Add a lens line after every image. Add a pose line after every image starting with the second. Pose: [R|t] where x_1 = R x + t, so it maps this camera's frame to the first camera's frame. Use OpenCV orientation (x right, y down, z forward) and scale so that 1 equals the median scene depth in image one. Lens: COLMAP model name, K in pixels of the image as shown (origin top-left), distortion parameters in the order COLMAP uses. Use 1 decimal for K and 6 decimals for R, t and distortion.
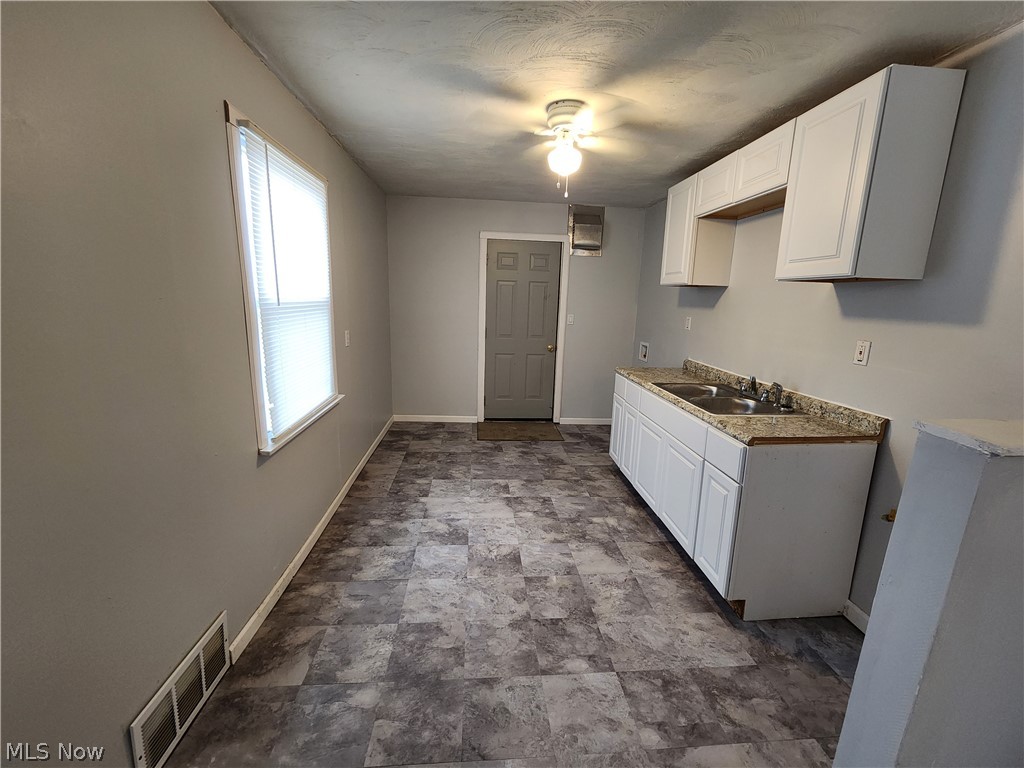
lens RADIAL K [[423.6, 0, 514.6], [0, 423.6, 381.5], [0, 0, 1]] dist [-0.002925, 0.000809]
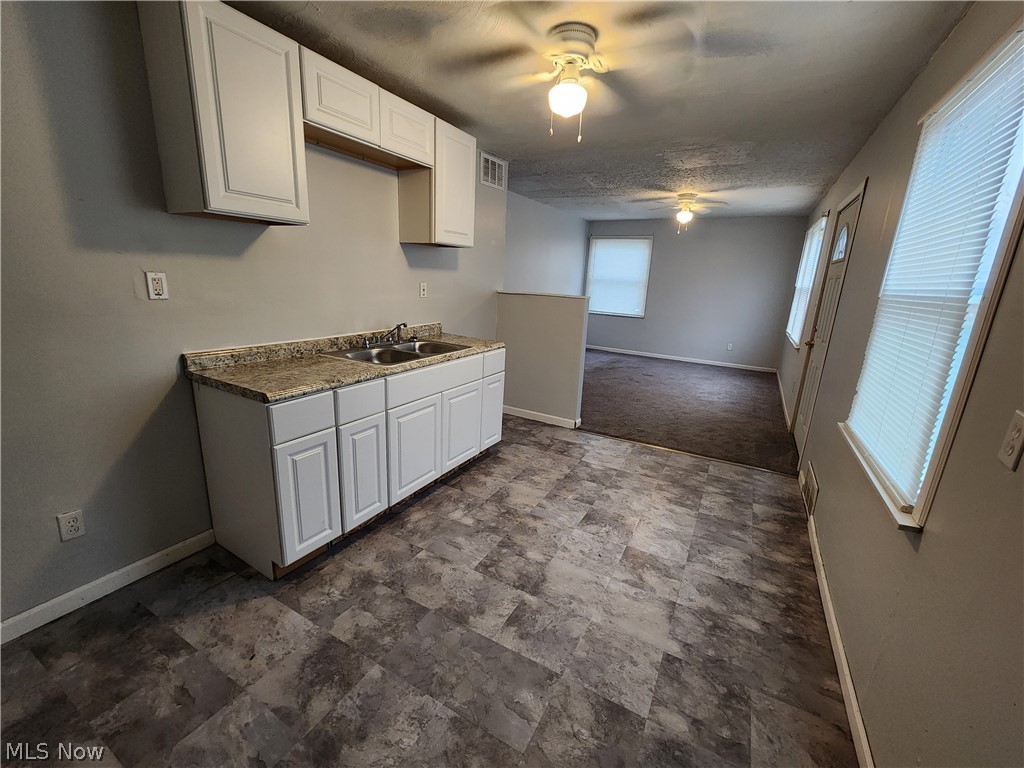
lens RADIAL K [[423.6, 0, 514.6], [0, 423.6, 381.5], [0, 0, 1]] dist [-0.002925, 0.000809]
pose [[-0.826339, -0.207021, 0.523742, -0.308821], [0.036419, 0.908395, 0.416524, -0.320460], [-0.561994, 0.363265, -0.743103, 1.655072]]
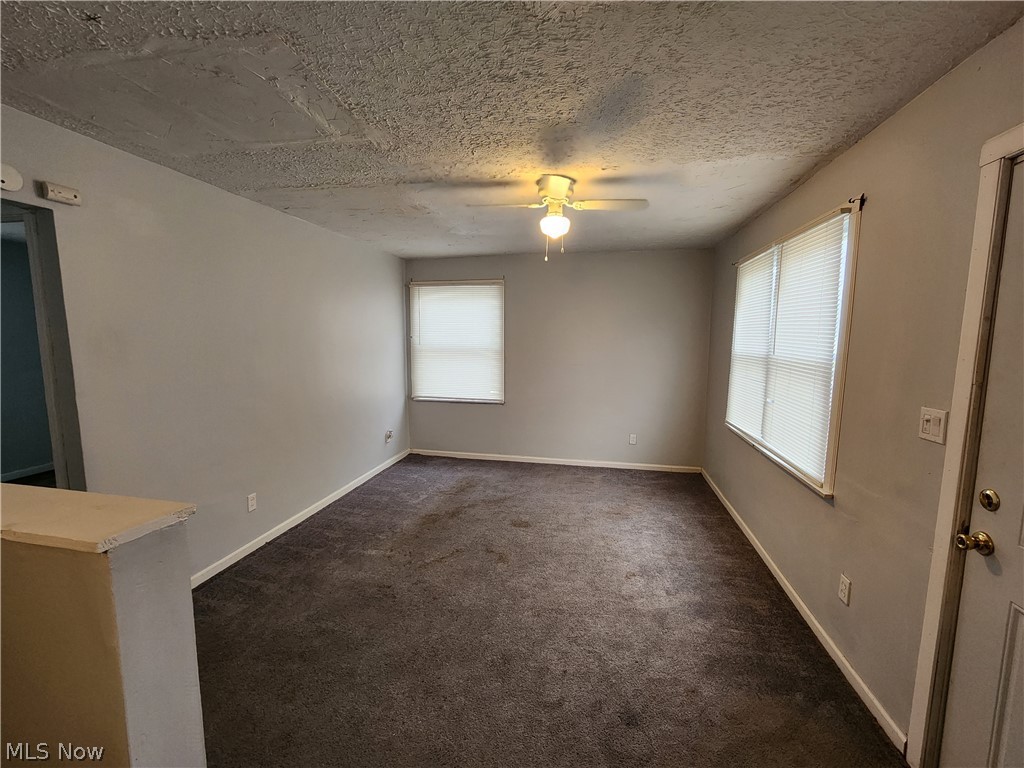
lens RADIAL K [[423.6, 0, 514.6], [0, 423.6, 381.5], [0, 0, 1]] dist [-0.002925, 0.000809]
pose [[-0.959109, -0.067941, 0.274763, 0.028675], [0.019520, 0.952573, 0.303683, -0.127245], [-0.282364, 0.296628, -0.912295, 0.471630]]
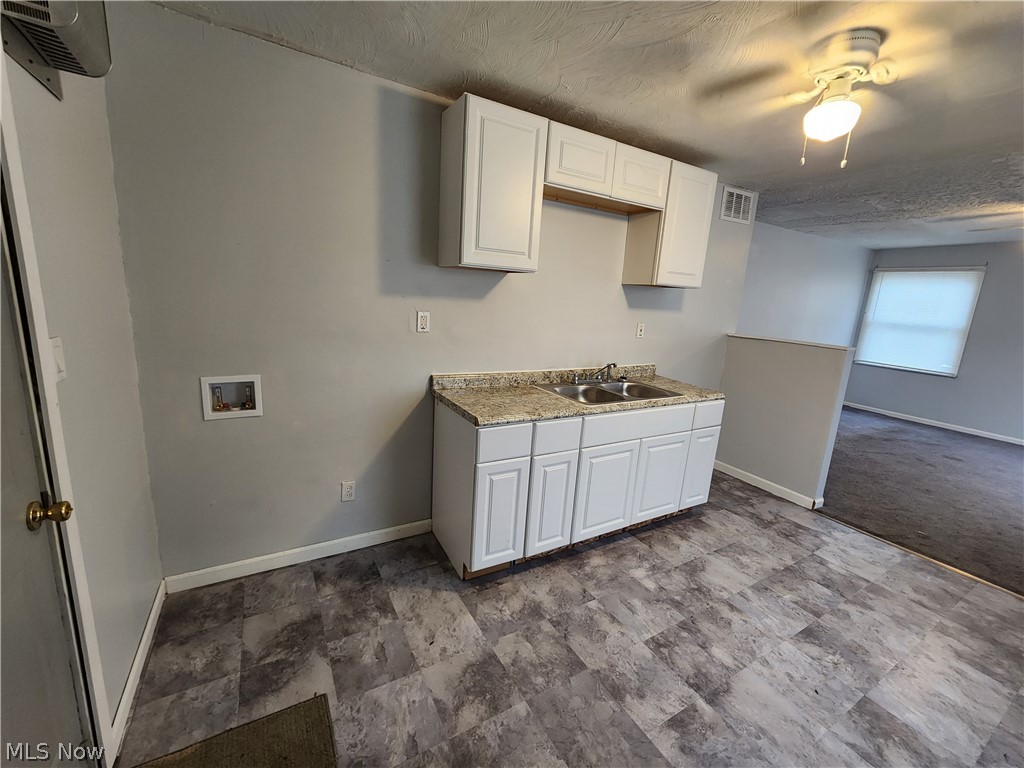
lens RADIAL K [[423.6, 0, 514.6], [0, 423.6, 381.5], [0, 0, 1]] dist [-0.002925, 0.000809]
pose [[-0.426819, -0.242845, 0.871121, -0.327629], [0.102501, 0.944072, 0.313404, -0.338451], [-0.898509, 0.223058, -0.378056, 1.605317]]
